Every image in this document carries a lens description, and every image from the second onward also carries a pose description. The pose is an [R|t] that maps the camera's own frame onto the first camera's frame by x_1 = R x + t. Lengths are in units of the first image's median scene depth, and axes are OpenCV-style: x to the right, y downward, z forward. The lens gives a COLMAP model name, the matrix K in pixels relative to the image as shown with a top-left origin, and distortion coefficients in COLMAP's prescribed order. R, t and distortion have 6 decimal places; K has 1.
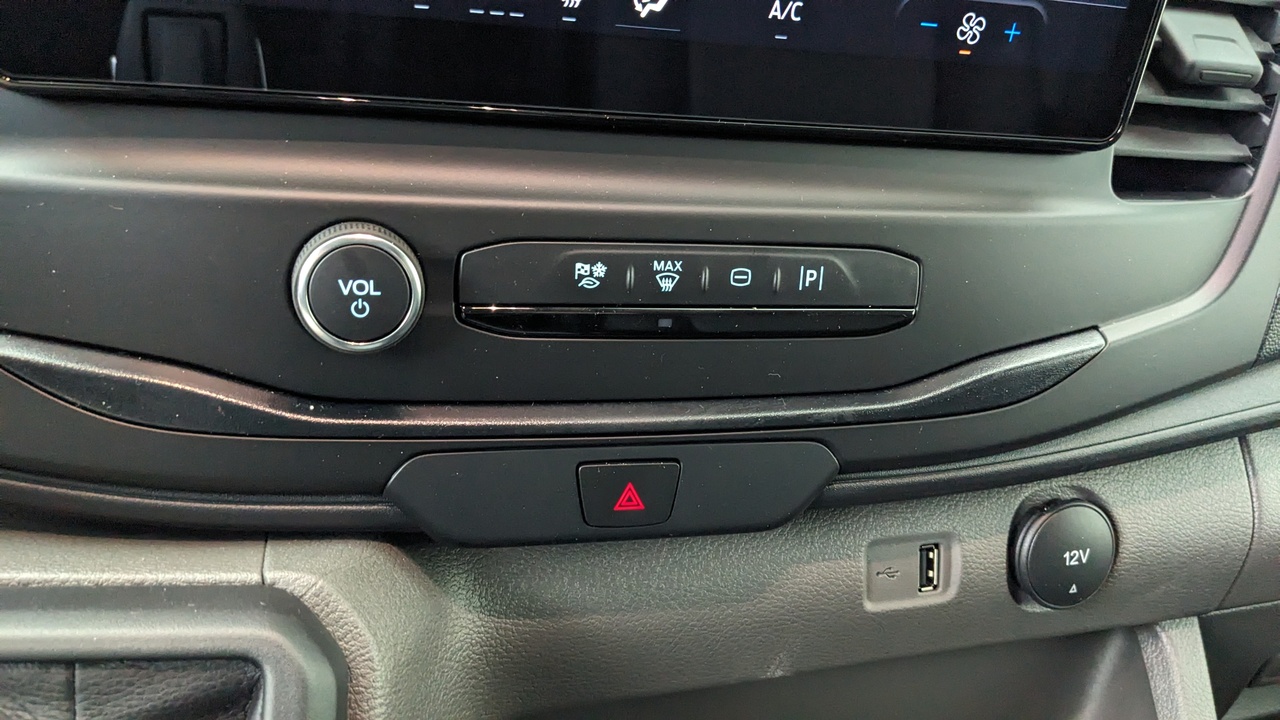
lens RADIAL K [[1024.6, 0, 634.9], [0, 1024.6, 364.3], [0, 0, 1]] dist [0.059937, -0.132597]
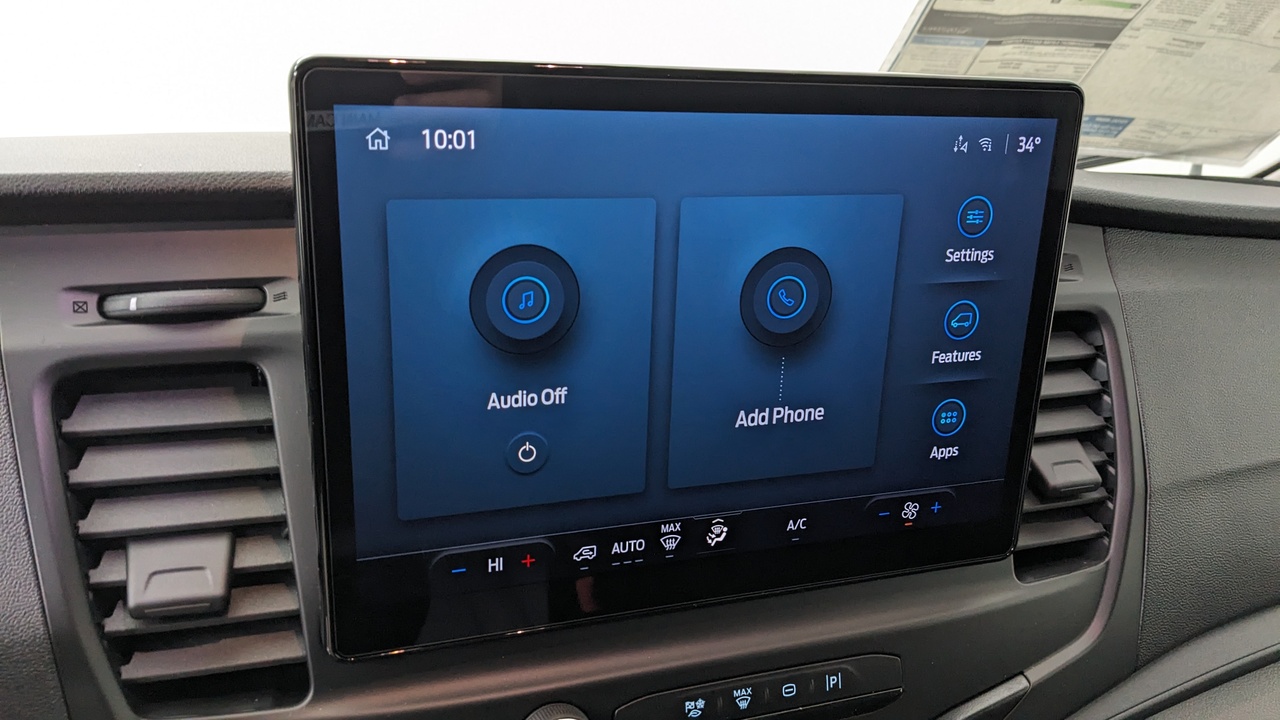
lens RADIAL K [[994.8, 0, 640.0], [0, 994.8, 360.0], [0, 0, 1]] dist [0.041143, -0.123034]
pose [[0.993138, -0.104546, 0.052420, -0.119700], [0.111864, 0.979928, -0.165007, -0.289120], [-0.034117, 0.169738, 0.984898, -0.448408]]
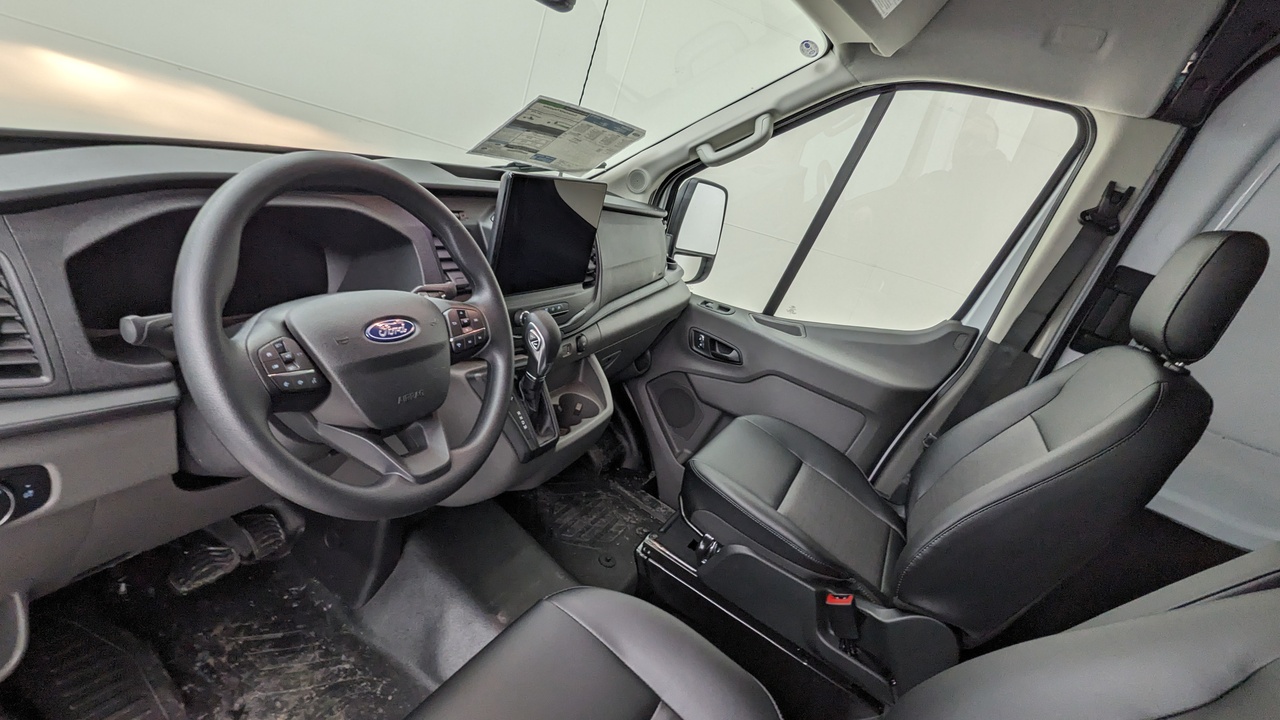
lens RADIAL K [[615.6, 0, 645.0], [0, 615.6, 361.3], [0, 0, 1]] dist [0.000701, 0.000639]
pose [[0.670694, -0.203029, 0.713406, -2.167223], [0.154422, 0.978954, 0.133424, -0.166581], [-0.725481, 0.020678, 0.687931, -1.996486]]
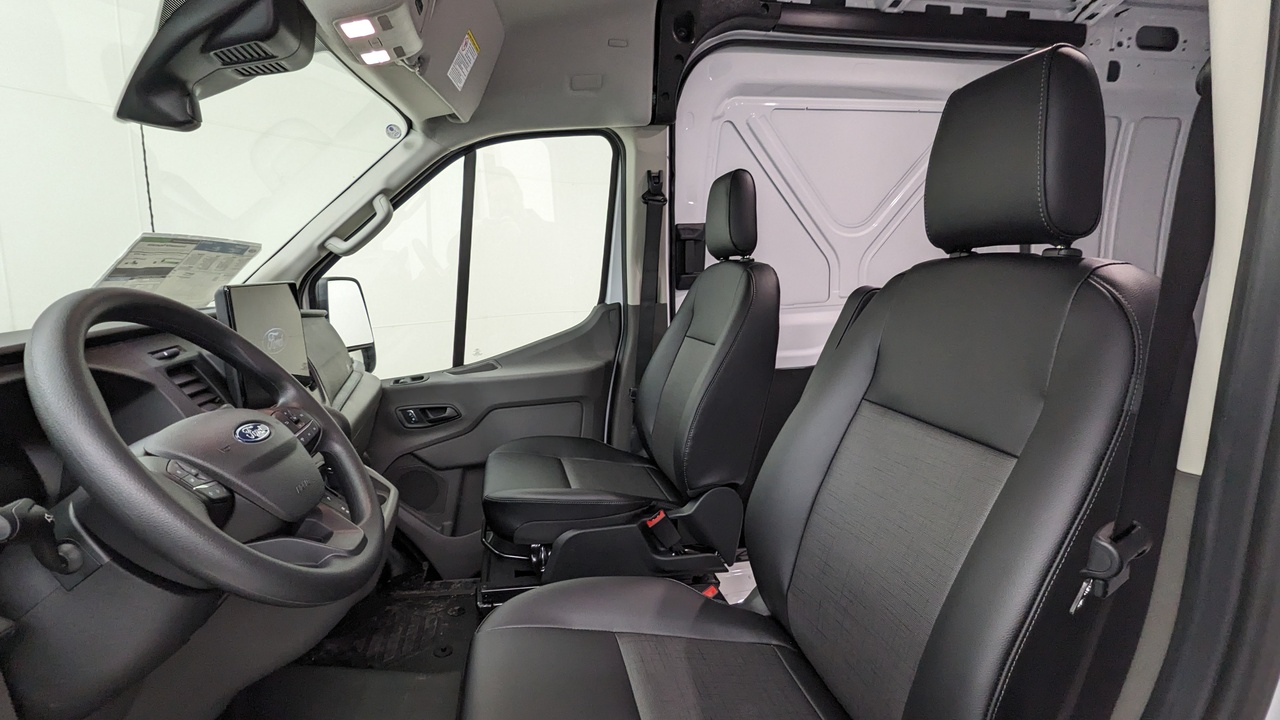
lens RADIAL K [[615.6, 0, 645.0], [0, 615.6, 361.3], [0, 0, 1]] dist [0.000701, 0.000639]
pose [[0.034099, -0.279066, 0.959666, -3.073693], [0.505200, 0.833324, 0.224375, -0.125918], [-0.862329, 0.477172, 0.169399, -1.537675]]
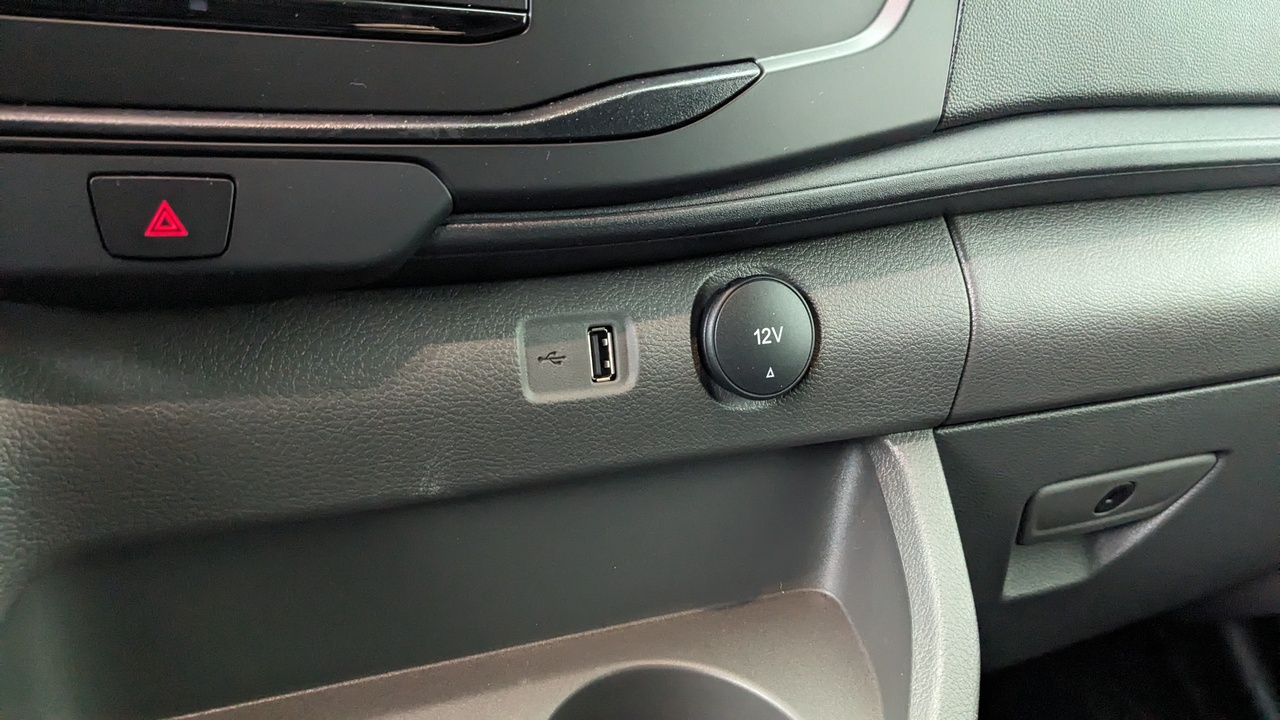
lens RADIAL K [[1024.6, 0, 634.9], [0, 1024.6, 364.3], [0, 0, 1]] dist [0.059937, -0.132597]
pose [[0.989083, -0.074761, 0.126990, 0.204641], [0.083833, 0.994181, -0.067653, 0.271377], [-0.121194, 0.077561, 0.989594, 0.138317]]
